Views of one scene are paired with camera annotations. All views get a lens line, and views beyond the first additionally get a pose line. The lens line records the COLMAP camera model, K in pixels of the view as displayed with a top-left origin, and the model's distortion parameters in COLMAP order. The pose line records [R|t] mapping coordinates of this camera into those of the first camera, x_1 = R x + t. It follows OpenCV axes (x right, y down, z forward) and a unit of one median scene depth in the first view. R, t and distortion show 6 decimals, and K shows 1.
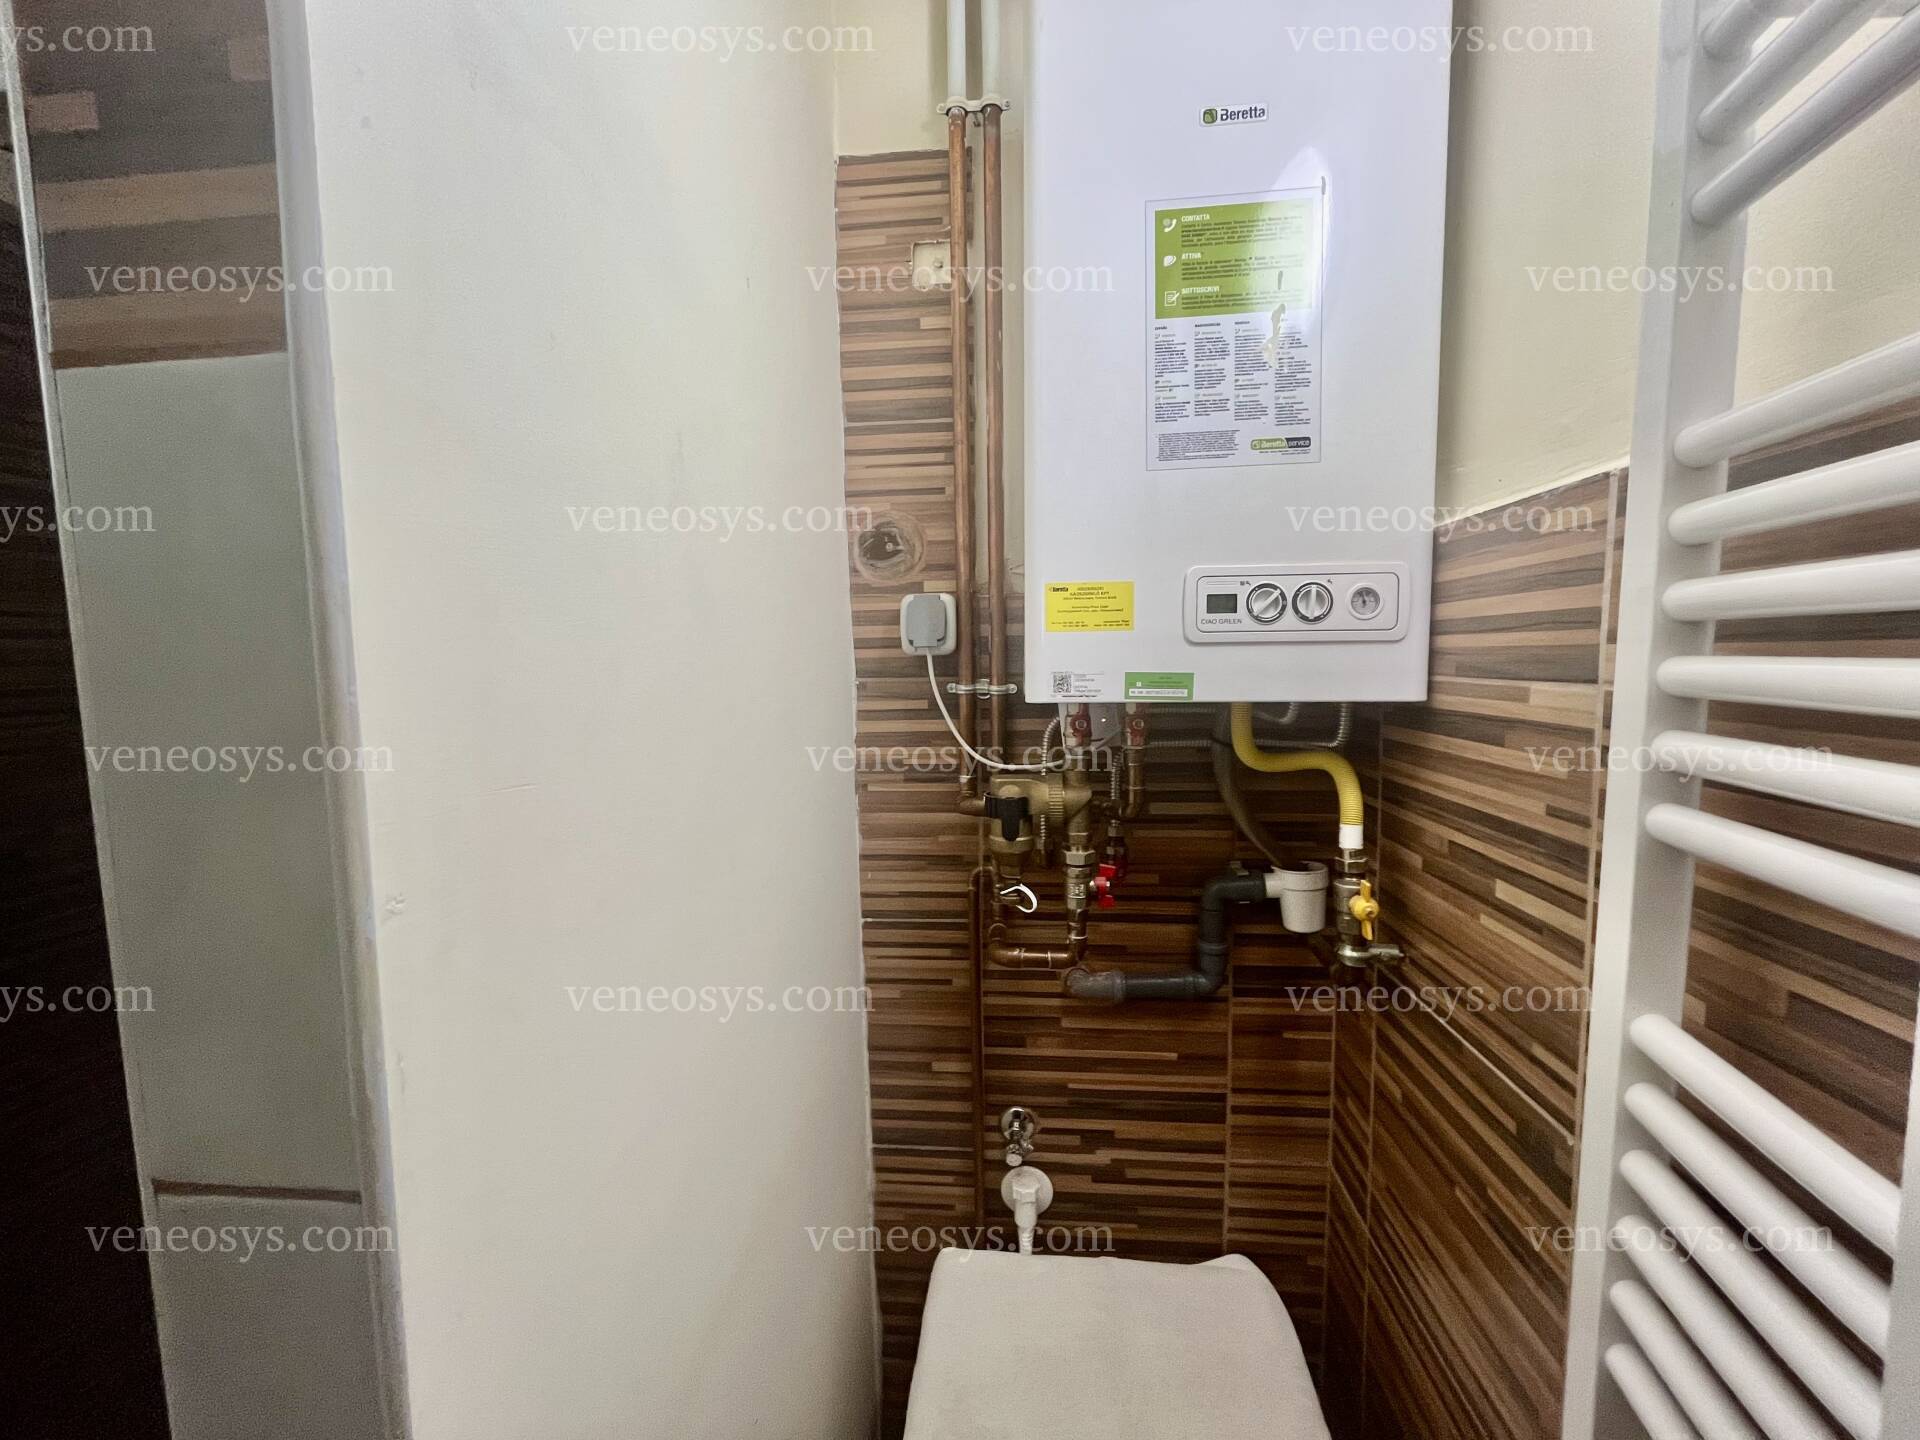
lens RADIAL K [[776.5, 0, 959.0], [0, 776.5, 723.4], [0, 0, 1]] dist [-0.001912, -0.000398]
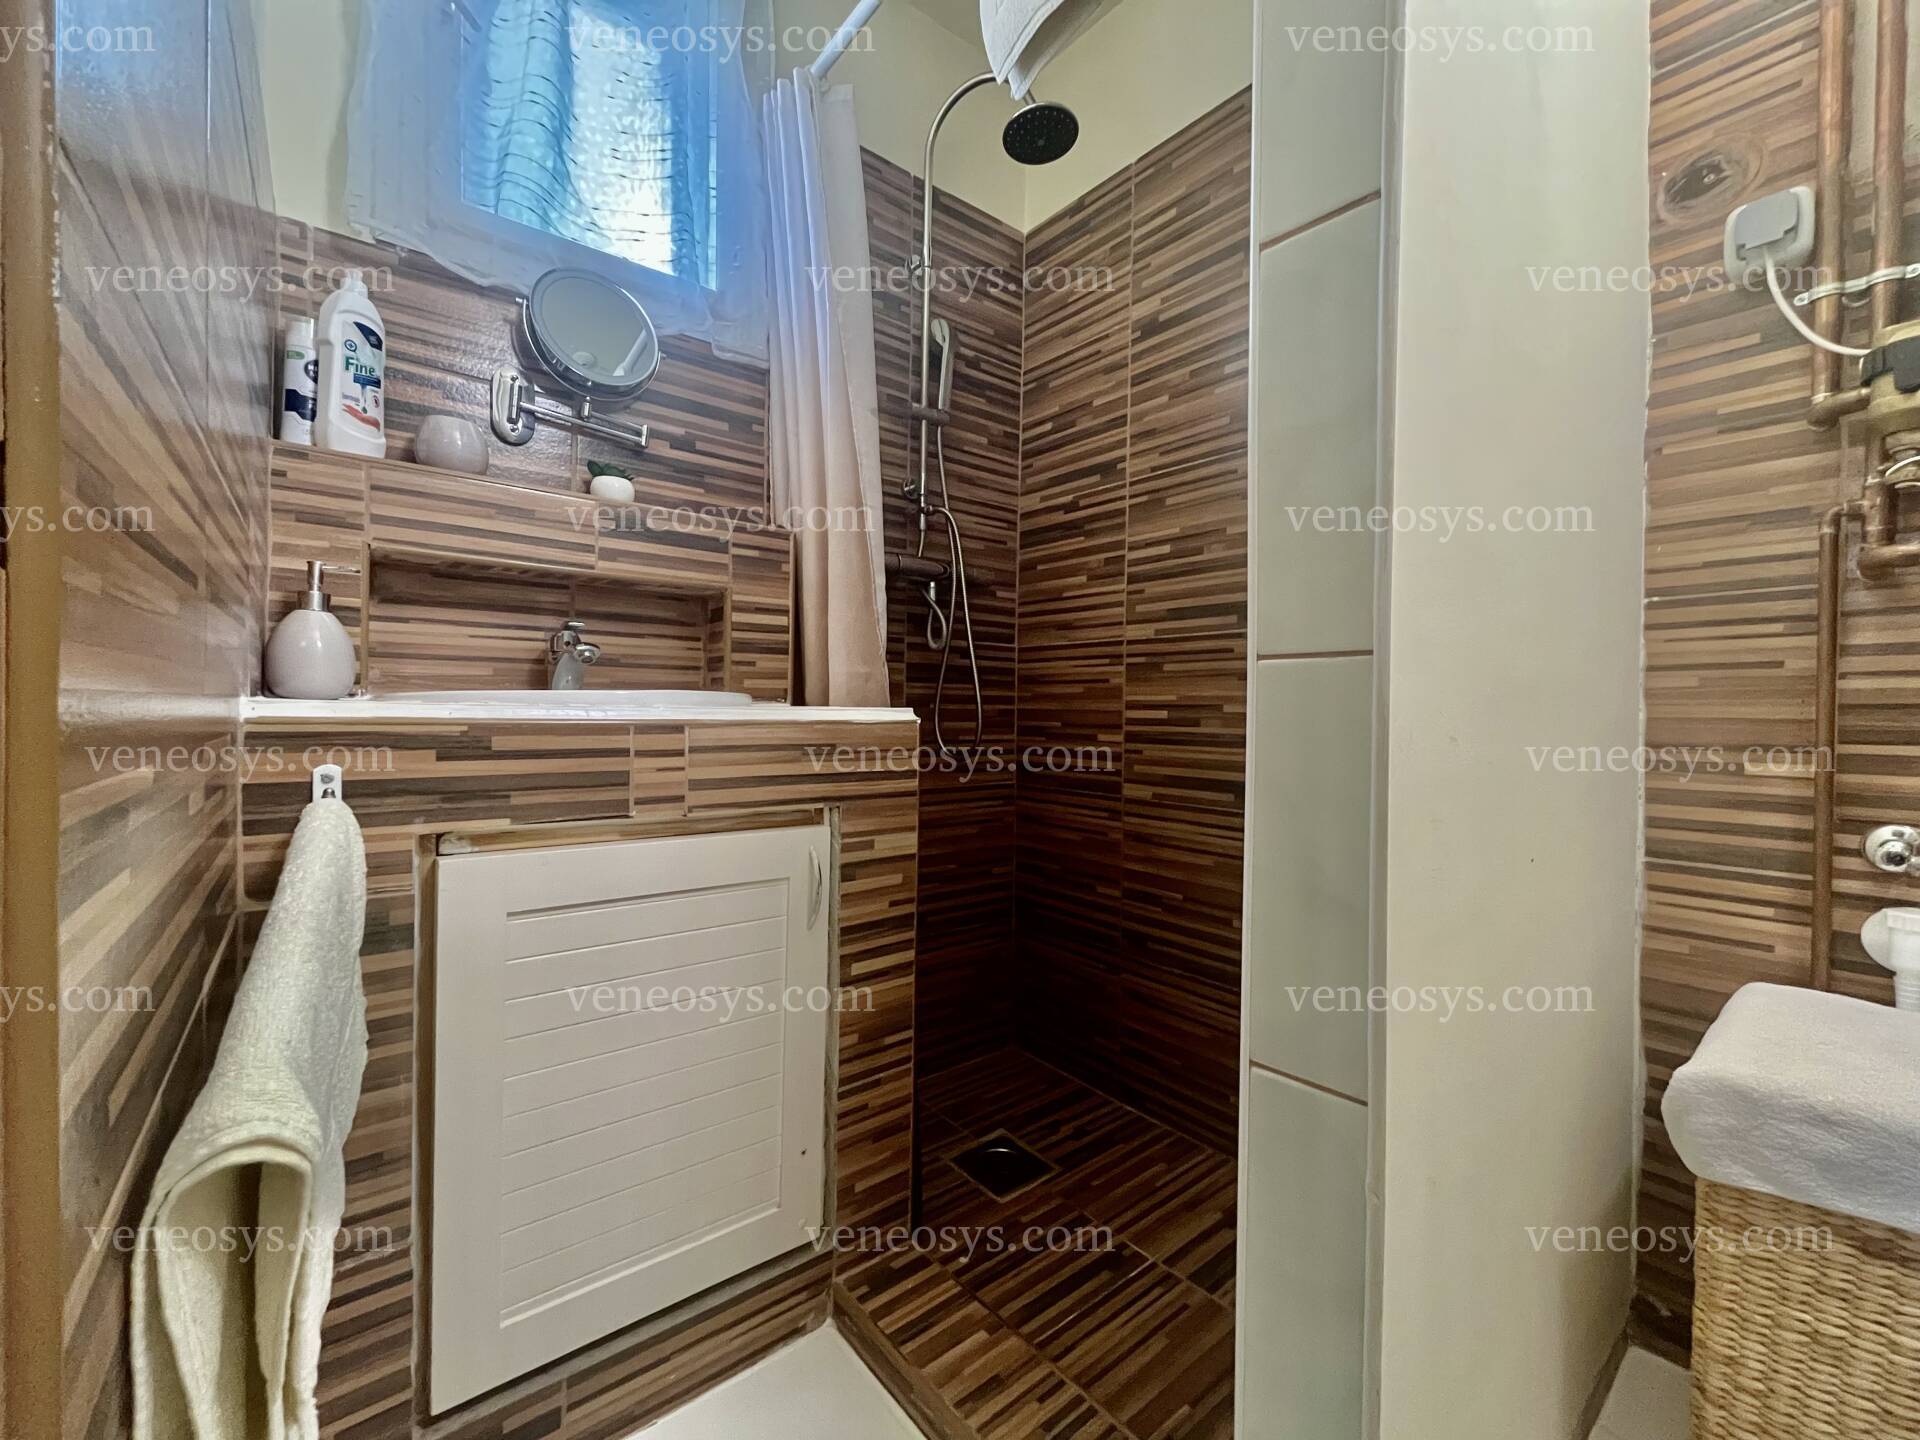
lens RADIAL K [[776.5, 0, 958.4], [0, 776.5, 718.4], [0, 0, 1]] dist [-0.001912, -0.000398]
pose [[0.700242, 0.035255, -0.713035, -0.035745], [-0.086662, 0.995591, -0.035882, 0.500897], [0.708626, 0.086919, 0.700210, -0.204420]]
